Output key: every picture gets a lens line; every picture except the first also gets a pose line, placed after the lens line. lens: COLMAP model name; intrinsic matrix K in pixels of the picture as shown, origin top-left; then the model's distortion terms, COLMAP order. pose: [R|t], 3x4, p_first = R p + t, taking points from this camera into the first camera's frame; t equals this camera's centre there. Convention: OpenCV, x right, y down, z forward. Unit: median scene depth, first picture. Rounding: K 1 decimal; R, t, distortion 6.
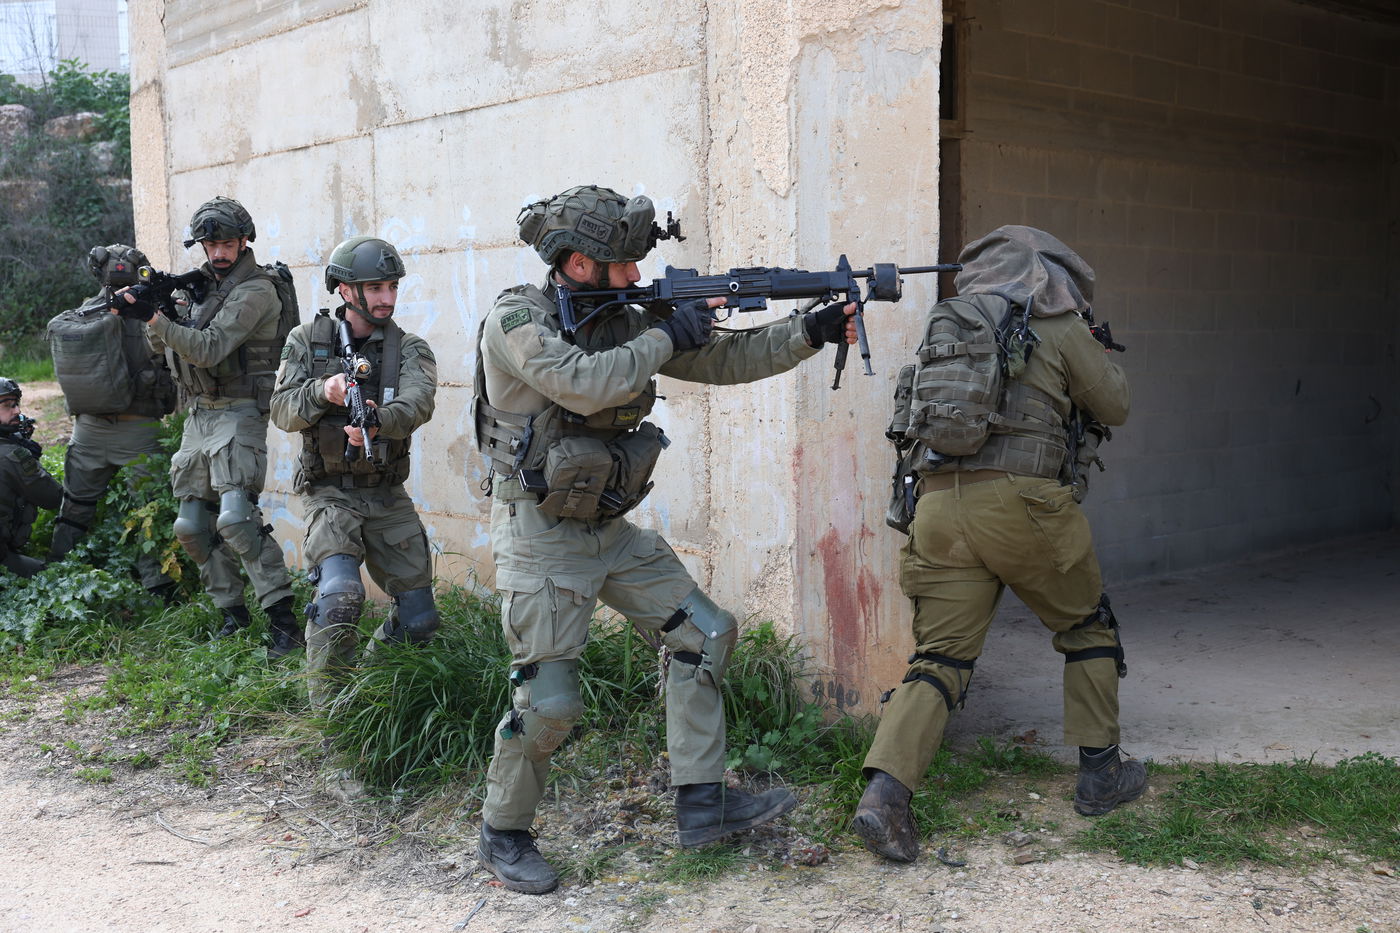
lens RADIAL K [[1612.2, 0, 699.6], [0, 1612.2, 468.2], [0, 0, 1]] dist [0.069270, 0.000000]
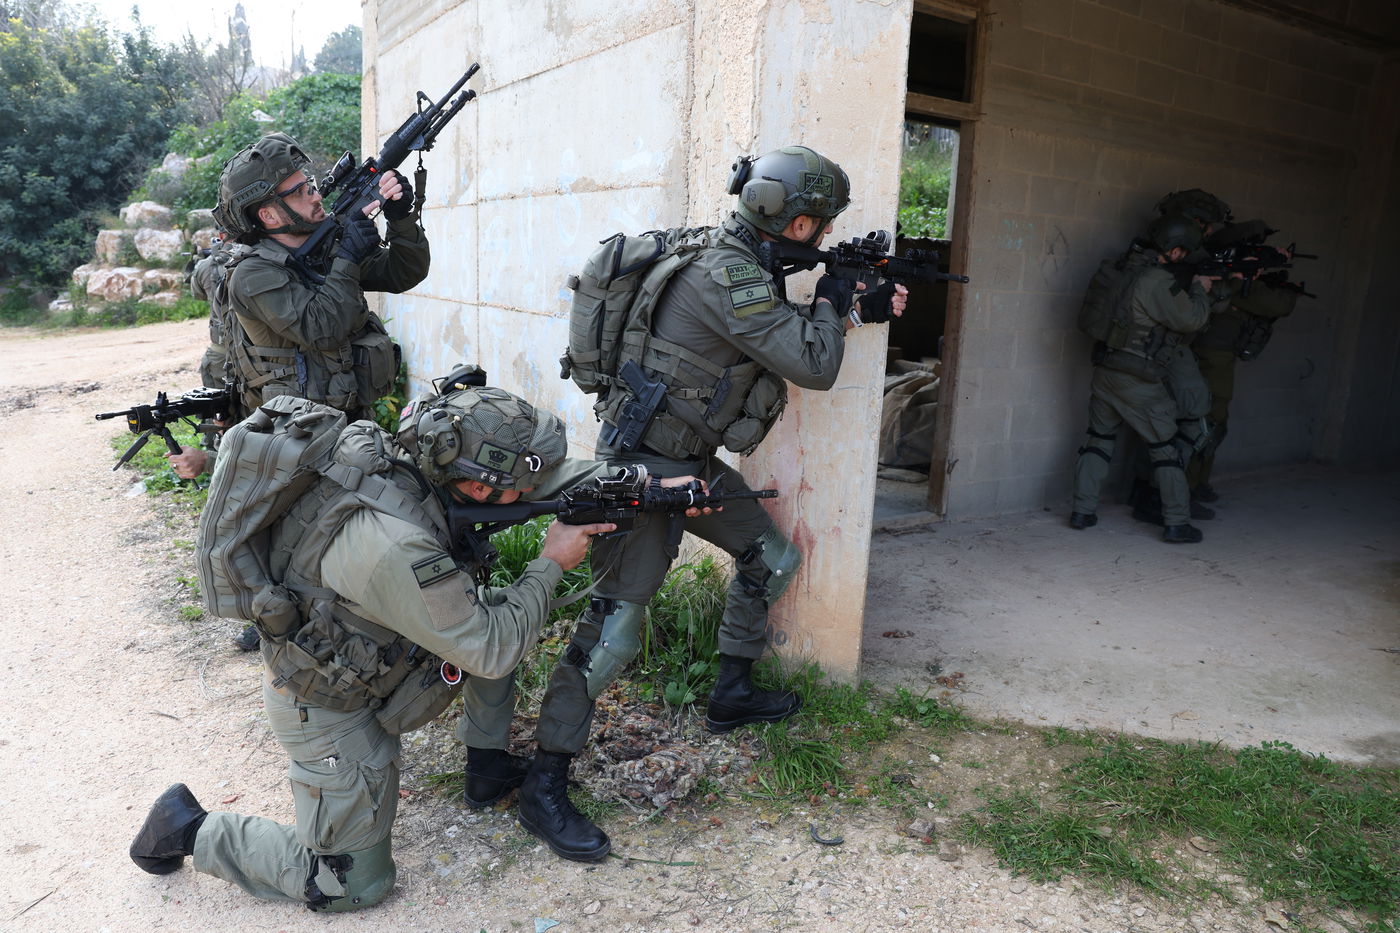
lens RADIAL K [[978.0, 0, 692.4], [0, 978.0, 471.2], [0, 0, 1]] dist [-0.076967, 0.042255]
pose [[0.984458, 0.085011, -0.153676, 0.118413], [-0.064710, 0.989056, 0.132590, -0.044532], [0.163266, -0.120584, 0.979185, 0.348657]]
